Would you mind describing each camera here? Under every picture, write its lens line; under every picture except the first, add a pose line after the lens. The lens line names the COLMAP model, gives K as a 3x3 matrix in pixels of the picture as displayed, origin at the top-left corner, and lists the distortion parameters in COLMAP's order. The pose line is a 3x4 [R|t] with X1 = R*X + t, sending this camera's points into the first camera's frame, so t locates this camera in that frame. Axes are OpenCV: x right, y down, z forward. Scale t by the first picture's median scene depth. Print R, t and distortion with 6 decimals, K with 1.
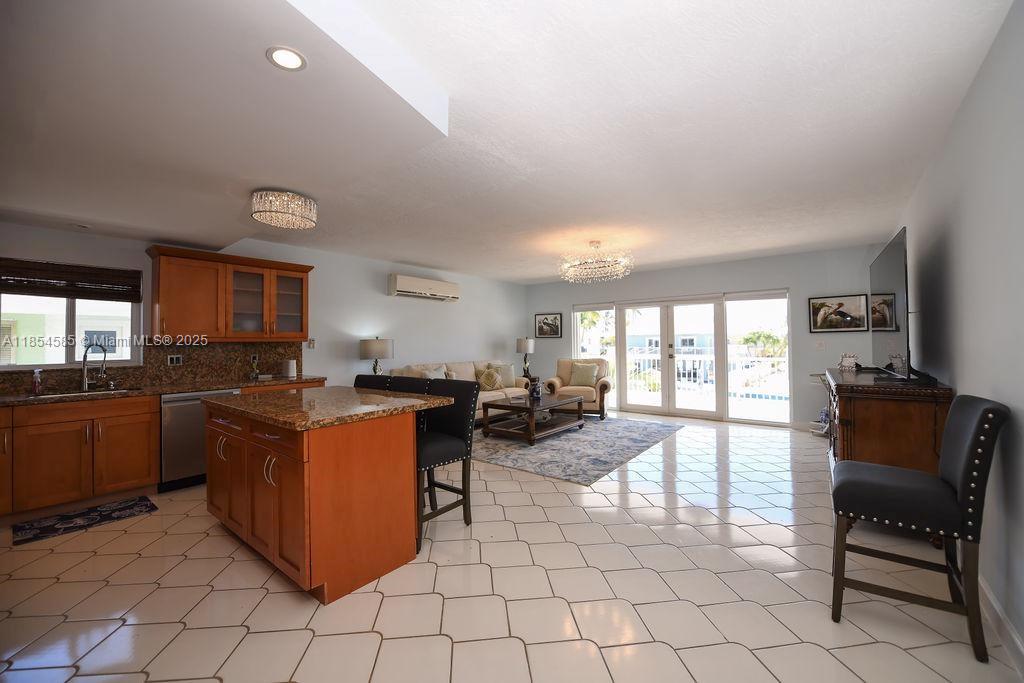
lens RADIAL K [[413.2, 0, 512.0], [0, 413.2, 341.5], [0, 0, 1]] dist [0.000008, -0.000005]
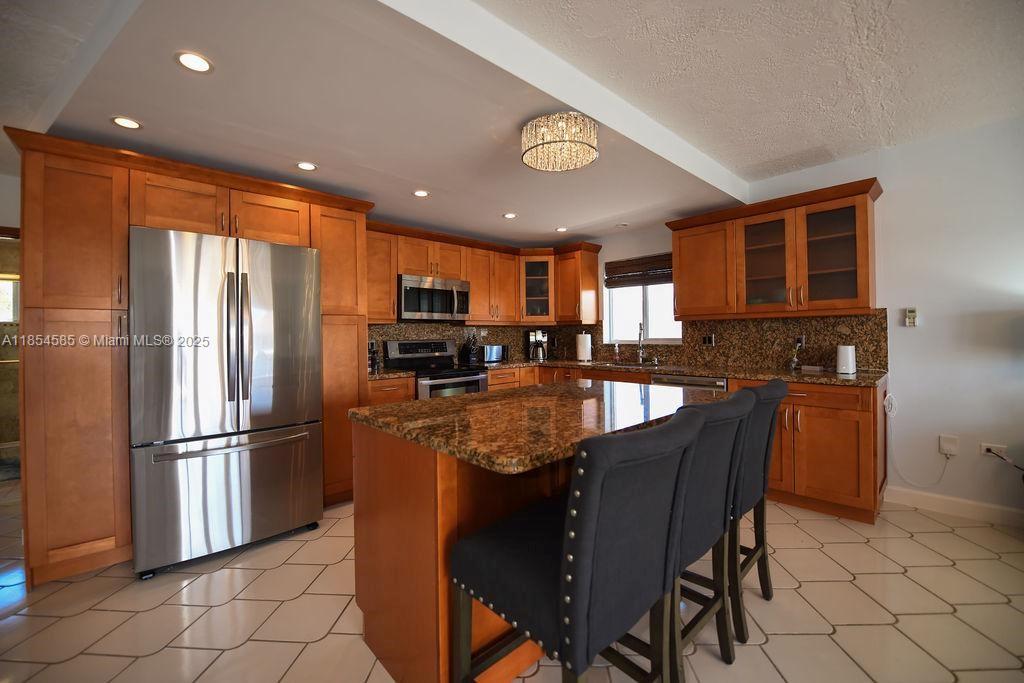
lens RADIAL K [[413.2, 0, 512.0], [0, 413.2, 341.5], [0, 0, 1]] dist [0.000008, -0.000005]
pose [[-0.142512, 0.024007, -0.989502, 0.149716], [0.012385, 0.999671, 0.022470, 0.020562], [0.989716, -0.009053, -0.142763, 0.648662]]
